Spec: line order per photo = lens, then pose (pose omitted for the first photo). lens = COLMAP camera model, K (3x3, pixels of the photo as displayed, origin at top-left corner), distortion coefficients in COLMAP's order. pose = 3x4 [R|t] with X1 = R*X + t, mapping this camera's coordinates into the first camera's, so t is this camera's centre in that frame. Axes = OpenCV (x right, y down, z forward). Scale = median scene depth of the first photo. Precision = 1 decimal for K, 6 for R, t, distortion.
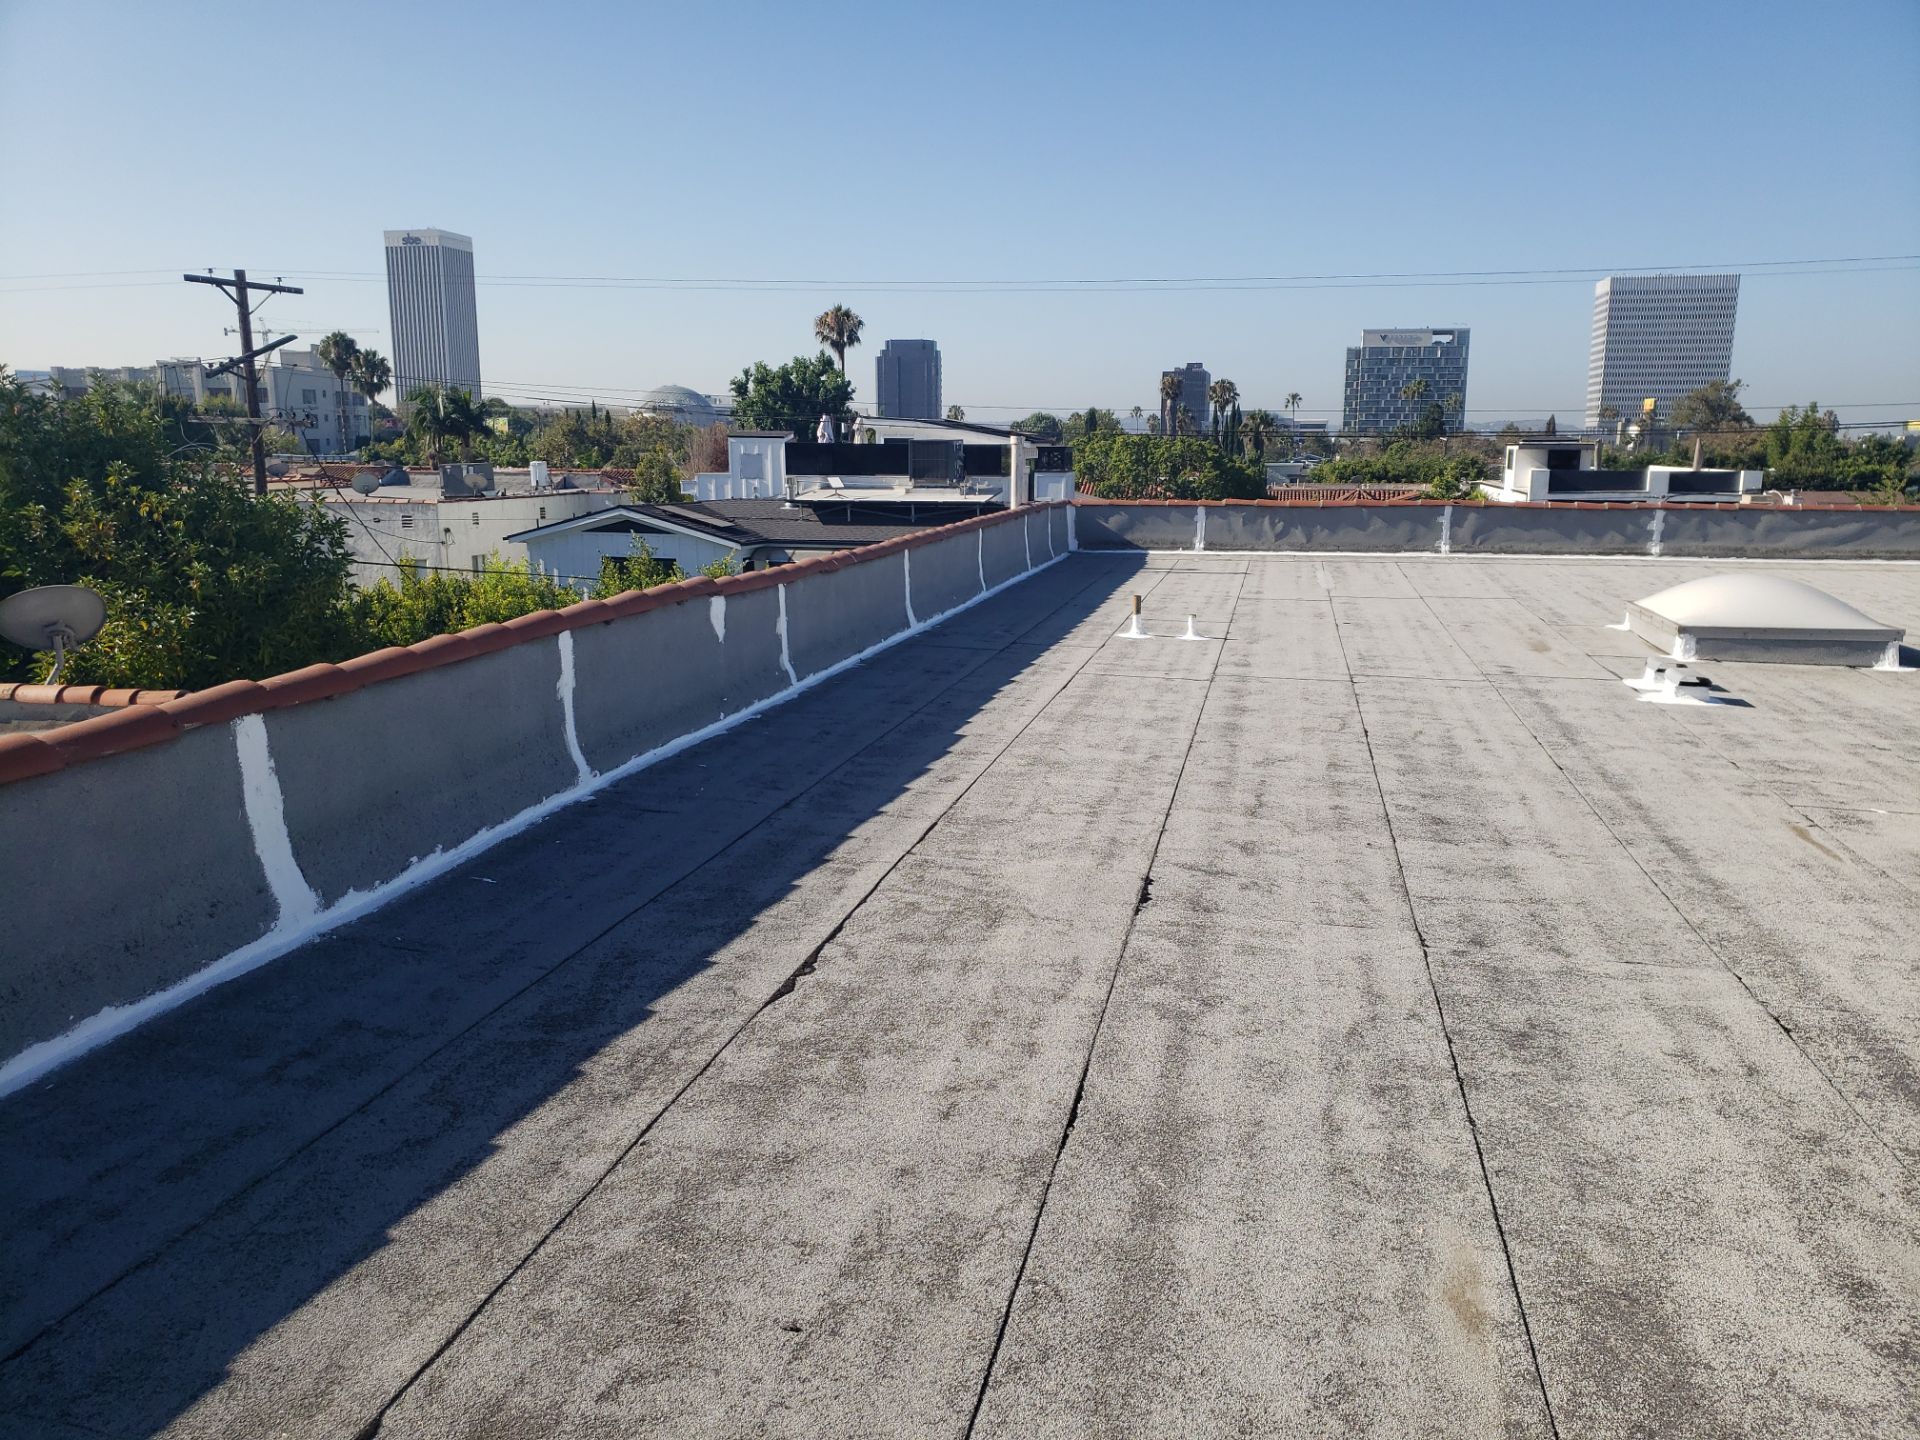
lens RADIAL K [[1492.7, 0, 1009.3], [0, 1492.7, 724.3], [0, 0, 1]] dist [0.041519, -0.053353]
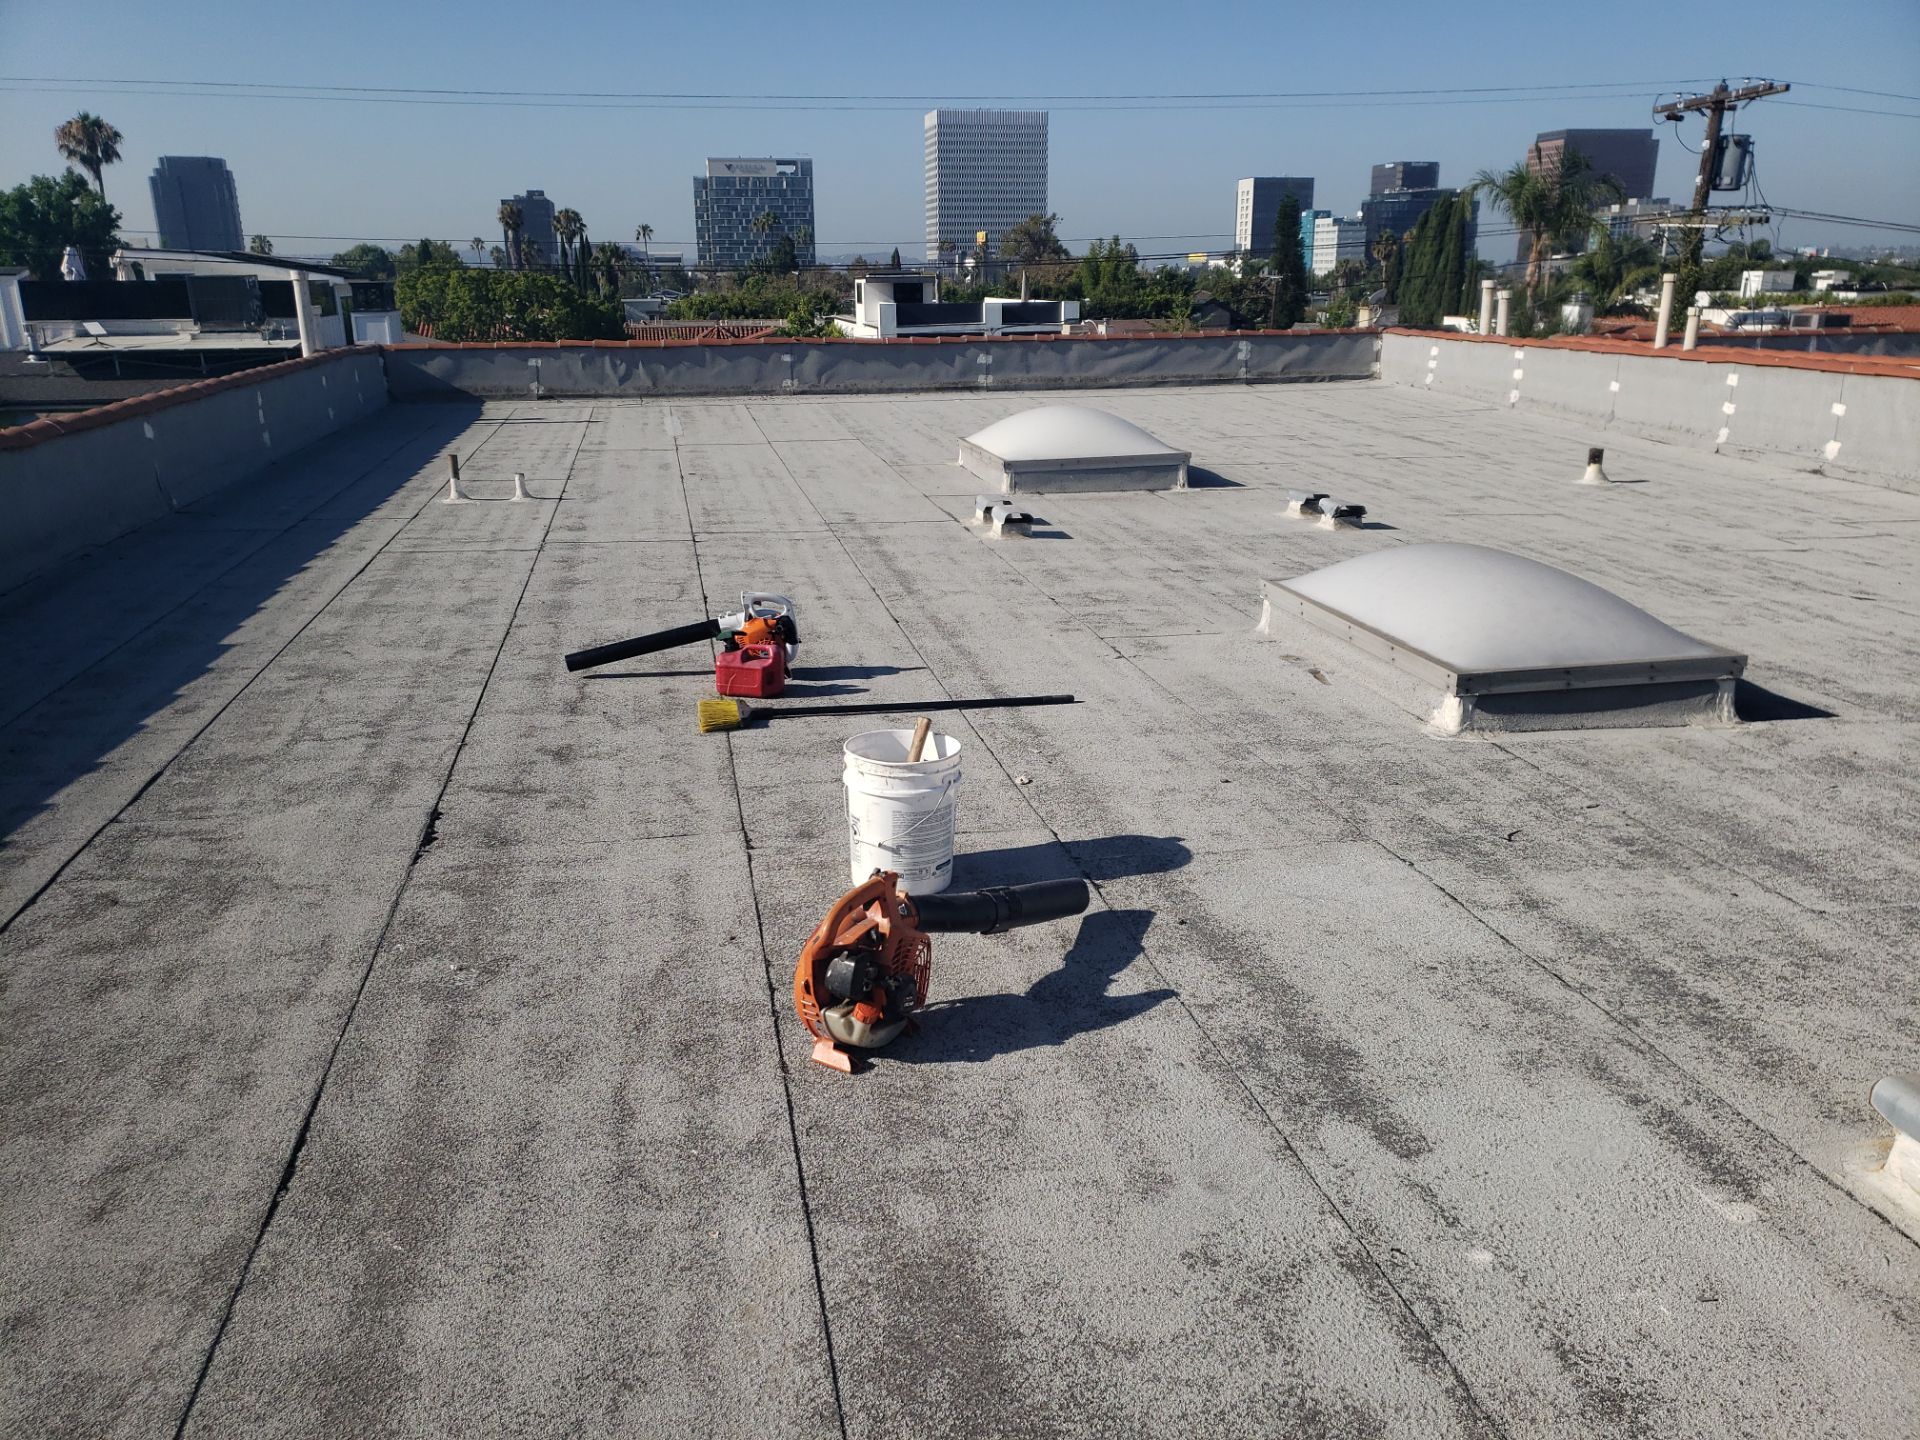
lens RADIAL K [[1474.6, 0, 960.0], [0, 1474.6, 720.0], [0, 0, 1]] dist [0.079044, -0.077063]
pose [[0.928335, -0.117472, 0.352695, 0.042822], [0.080366, 0.989742, 0.118121, -0.014350], [-0.362953, -0.081311, 0.928253, 0.055291]]
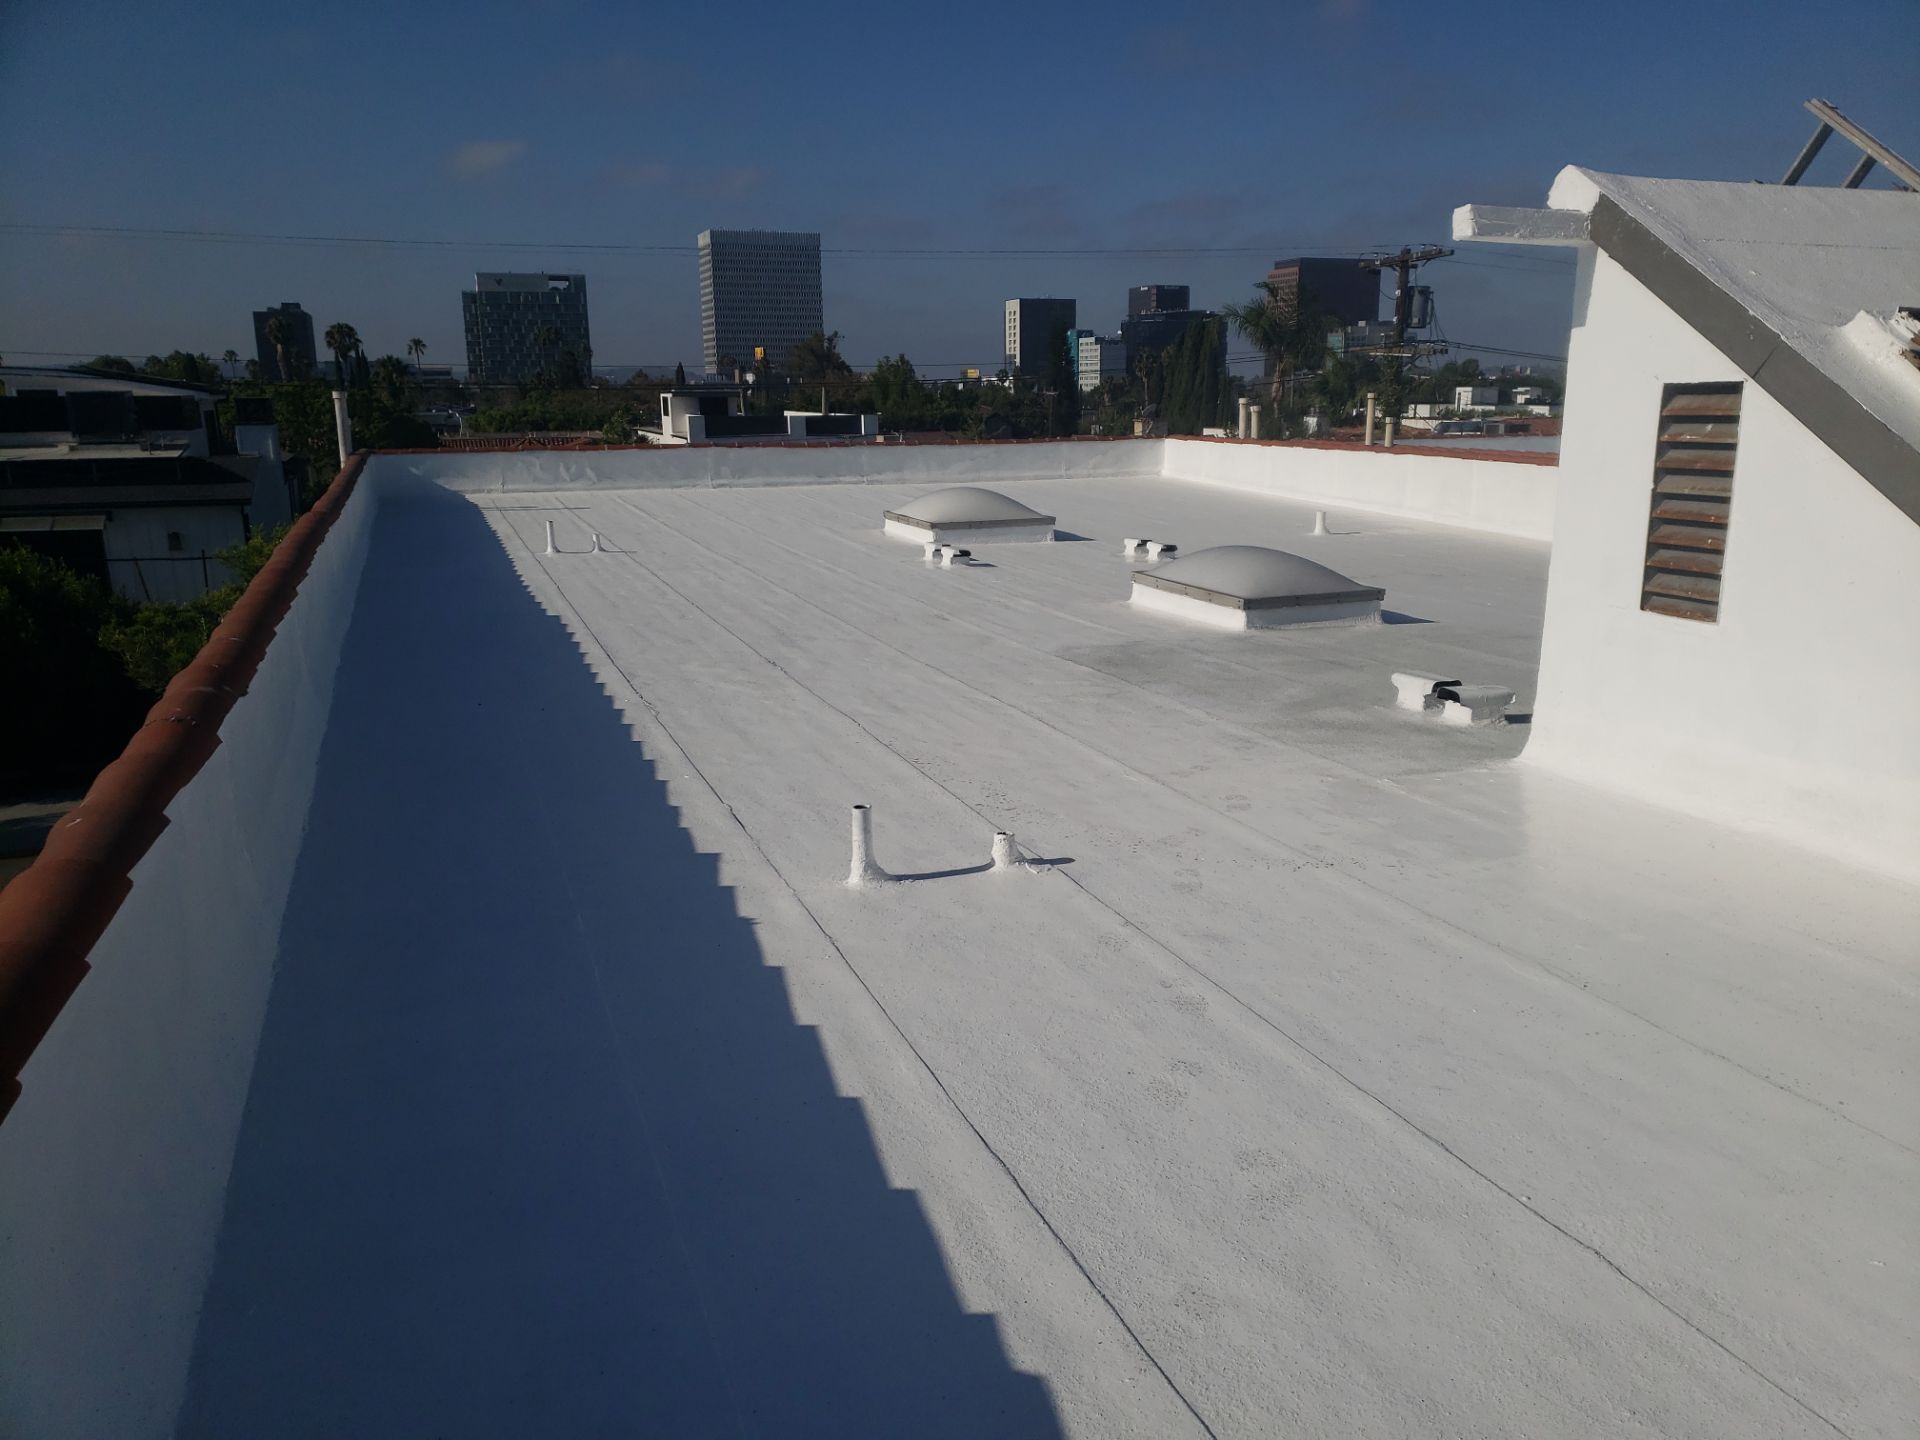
lens RADIAL K [[1487.8, 0, 988.1], [0, 1487.8, 723.0], [0, 0, 1]] dist [0.070684, -0.006224]
pose [[0.855392, -0.125838, 0.502464, -0.302632], [0.109341, 0.992049, 0.062310, 0.050266], [-0.506310, 0.001641, 0.862350, -0.337070]]
